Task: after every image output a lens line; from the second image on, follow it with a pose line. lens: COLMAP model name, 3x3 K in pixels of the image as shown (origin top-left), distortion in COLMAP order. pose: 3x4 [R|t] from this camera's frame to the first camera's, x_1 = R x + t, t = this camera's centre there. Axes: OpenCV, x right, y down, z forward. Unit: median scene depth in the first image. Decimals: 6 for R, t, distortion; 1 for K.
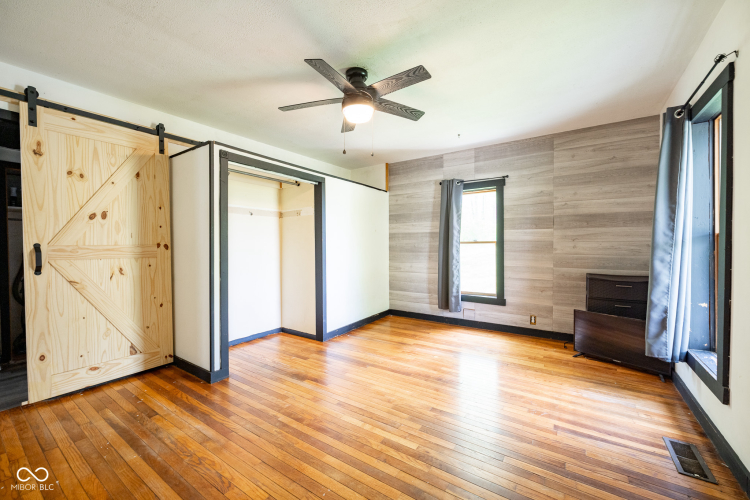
lens RADIAL K [[298.8, 0, 376.0], [0, 298.8, 249.1], [0, 0, 1]] dist [-0.002285, -0.000126]
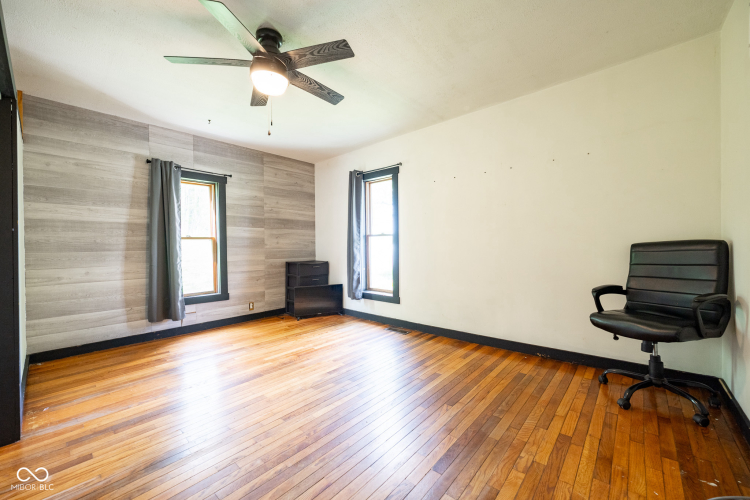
lens RADIAL K [[298.8, 0, 375.9], [0, 298.8, 247.8], [0, 0, 1]] dist [-0.002285, -0.000126]
pose [[0.124381, -0.006476, 0.992213, -0.549631], [0.022490, 0.999740, 0.003706, 0.018075], [-0.991980, 0.021854, 0.124495, 0.367486]]
